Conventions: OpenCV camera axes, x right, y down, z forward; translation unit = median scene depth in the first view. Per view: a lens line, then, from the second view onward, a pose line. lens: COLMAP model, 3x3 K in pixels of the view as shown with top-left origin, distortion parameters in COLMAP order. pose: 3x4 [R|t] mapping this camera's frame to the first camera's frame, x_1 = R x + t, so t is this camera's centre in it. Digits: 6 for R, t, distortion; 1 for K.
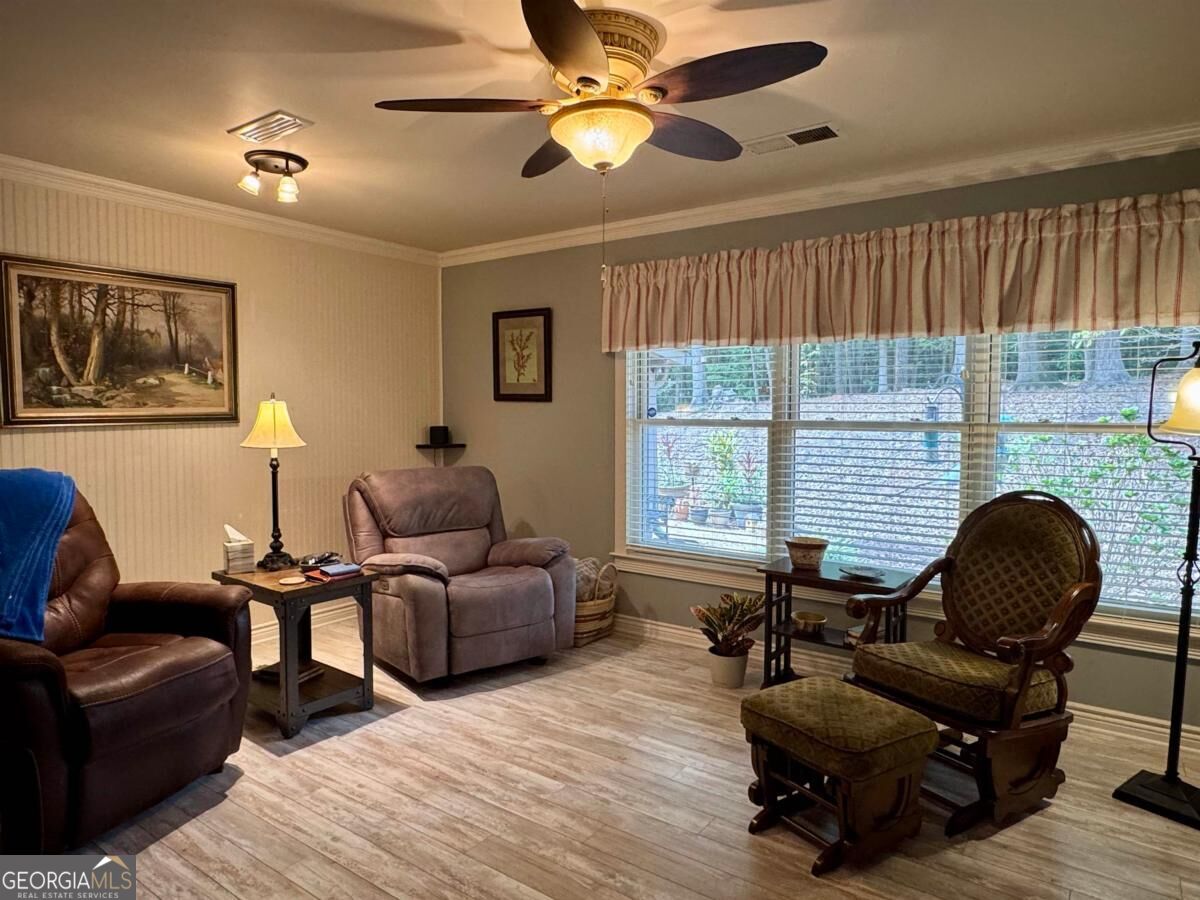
lens RADIAL K [[736.6, 0, 601.8], [0, 736.6, 441.8], [0, 0, 1]] dist [0.003107, -0.000524]
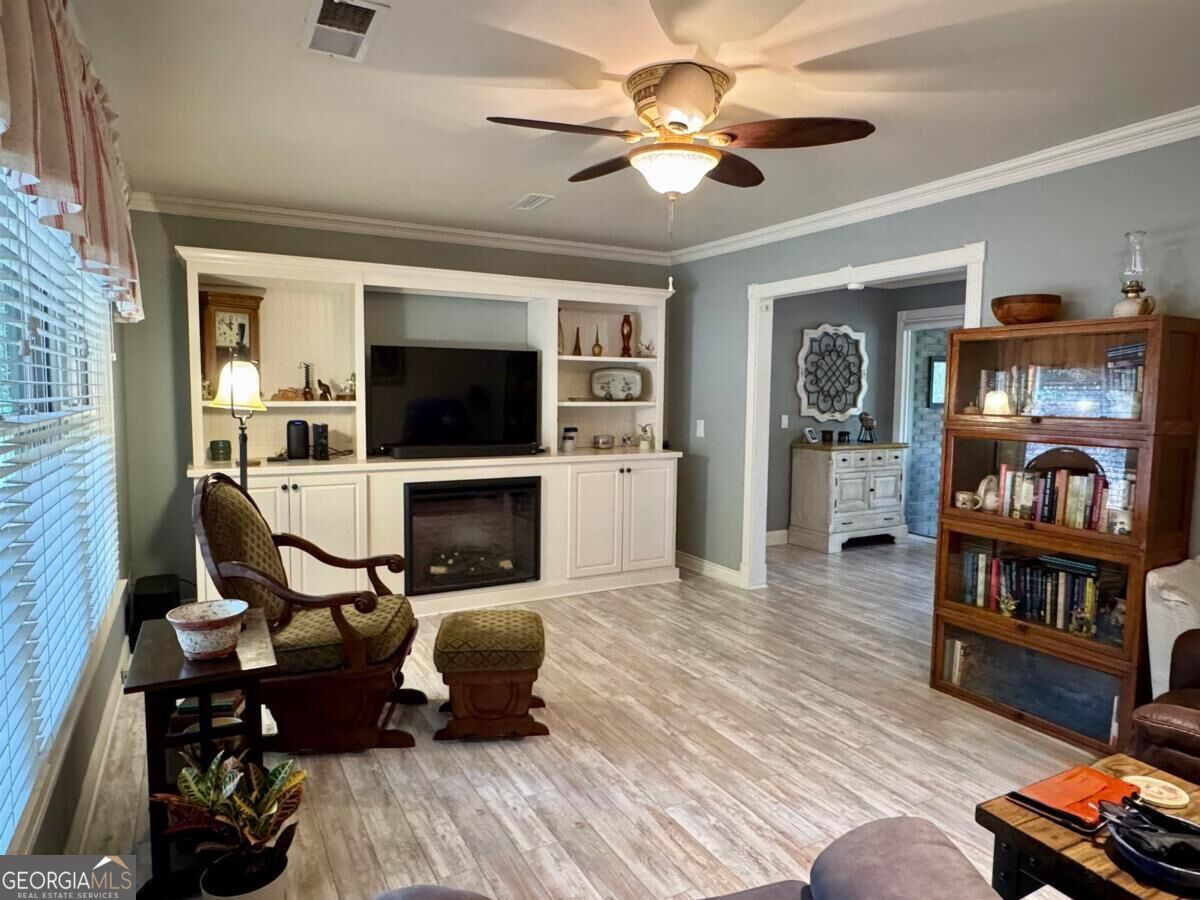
lens RADIAL K [[736.6, 0, 599.1], [0, 736.6, 451.4], [0, 0, 1]] dist [0.003107, -0.000524]
pose [[-0.900386, -0.045724, 0.432683, -0.271800], [0.007447, 0.992698, 0.120399, -0.067814], [-0.435029, 0.111627, -0.893470, 1.393918]]
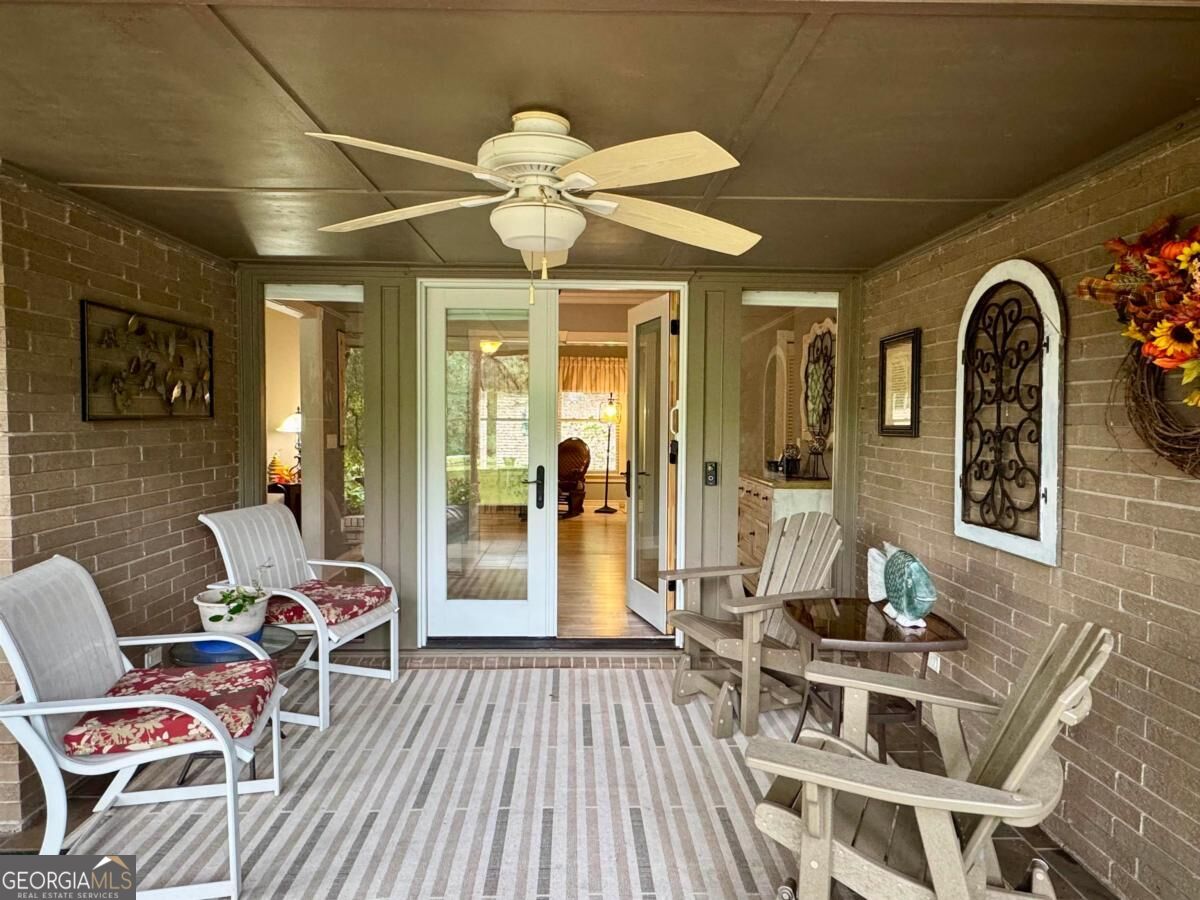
lens RADIAL K [[736.6, 0, 599.2], [0, 736.6, 448.9], [0, 0, 1]] dist [0.003107, -0.000524]
pose [[0.793137, -0.018497, 0.608762, -0.632363], [0.016586, 0.999824, 0.008769, 0.038729], [-0.608817, 0.003142, 0.793304, -0.808878]]
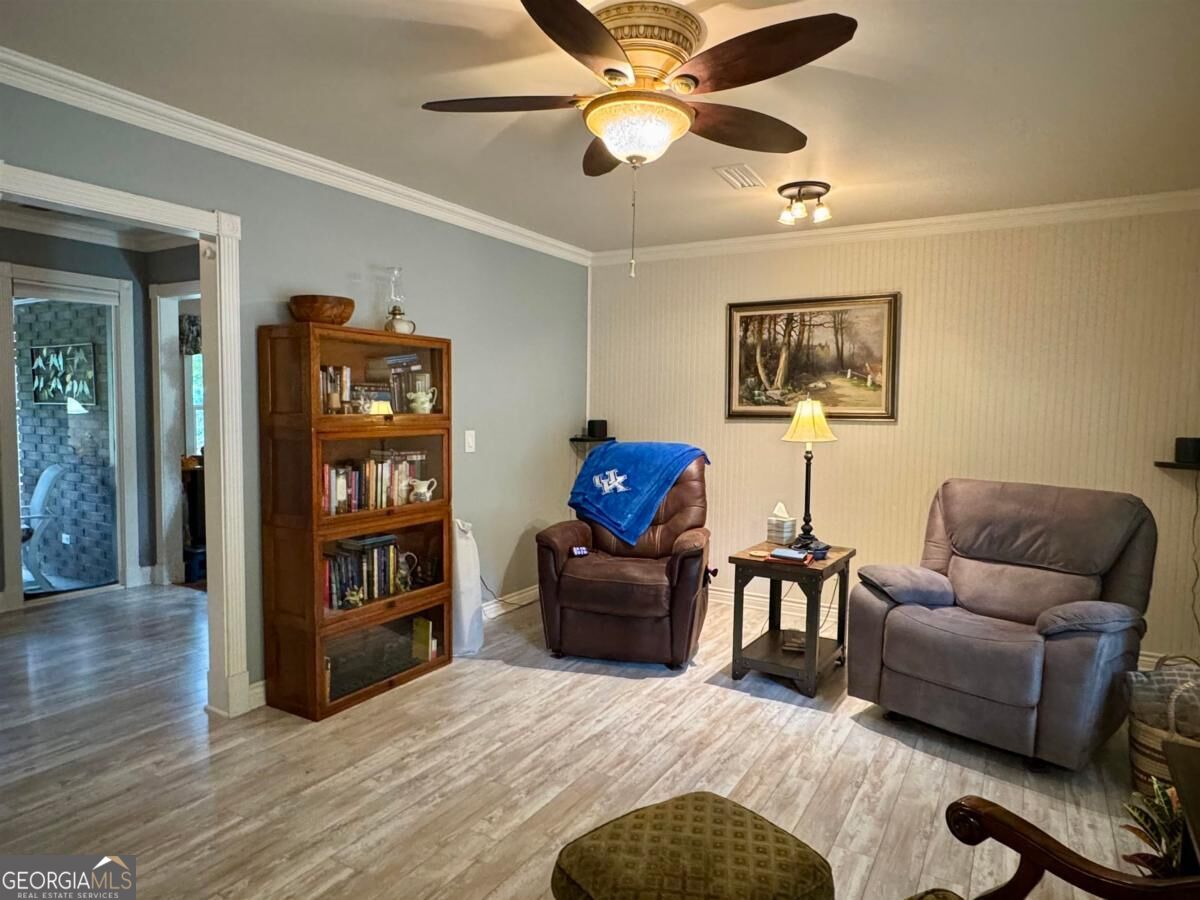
lens RADIAL K [[736.6, 0, 601.0], [0, 736.6, 447.4], [0, 0, 1]] dist [0.003107, -0.000524]
pose [[0.091412, 0.060050, -0.994001, 0.649235], [-0.058815, 0.996763, 0.054808, -0.026594], [0.994075, 0.053452, 0.094648, 0.572290]]
